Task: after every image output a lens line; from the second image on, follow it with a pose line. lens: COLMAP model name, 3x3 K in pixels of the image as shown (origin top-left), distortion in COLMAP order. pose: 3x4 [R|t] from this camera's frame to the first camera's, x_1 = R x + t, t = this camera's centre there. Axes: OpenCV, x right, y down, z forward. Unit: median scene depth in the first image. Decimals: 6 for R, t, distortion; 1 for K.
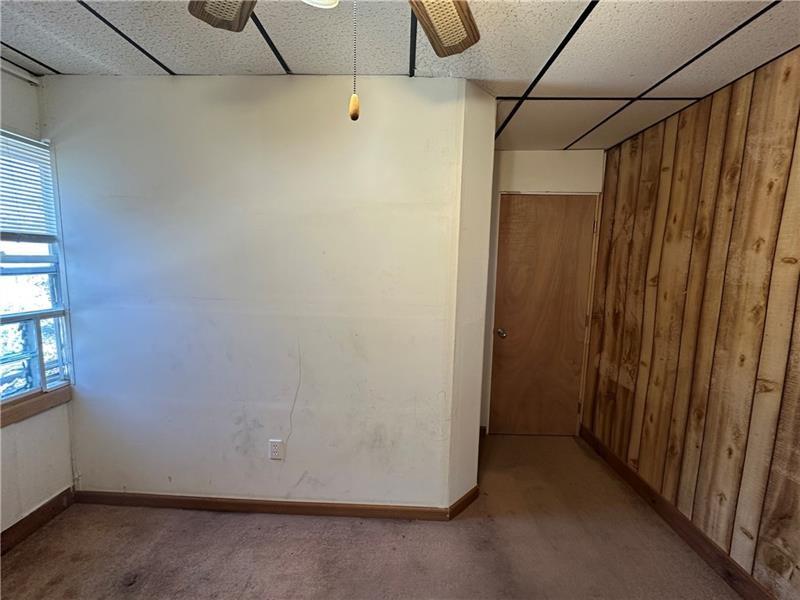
lens RADIAL K [[317.8, 0, 399.7], [0, 317.8, 300.9], [0, 0, 1]] dist [-0.002393, 0.000289]
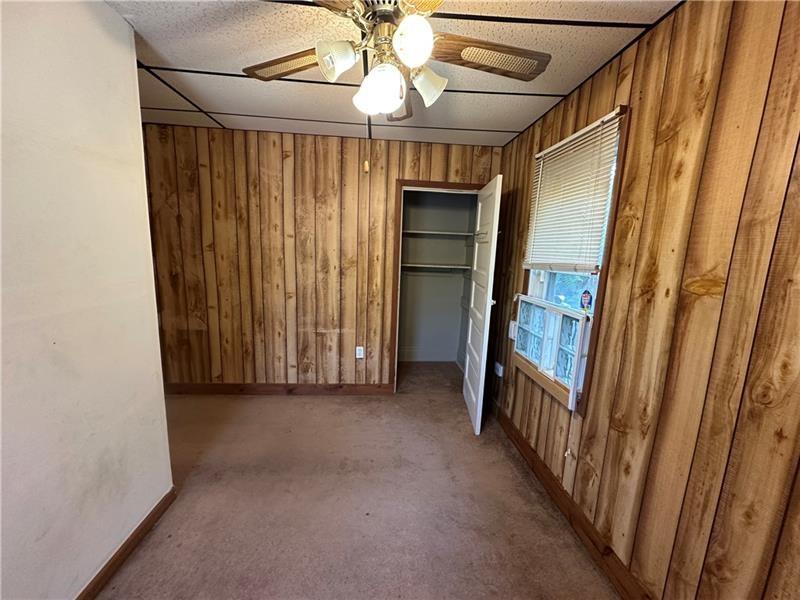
lens RADIAL K [[317.8, 0, 399.9], [0, 317.8, 299.1], [0, 0, 1]] dist [-0.002393, 0.000289]
pose [[-0.092147, -0.183242, 0.978740, -0.758189], [0.080565, 0.978327, 0.190750, -0.041562], [-0.992481, 0.096429, -0.075387, 0.322056]]
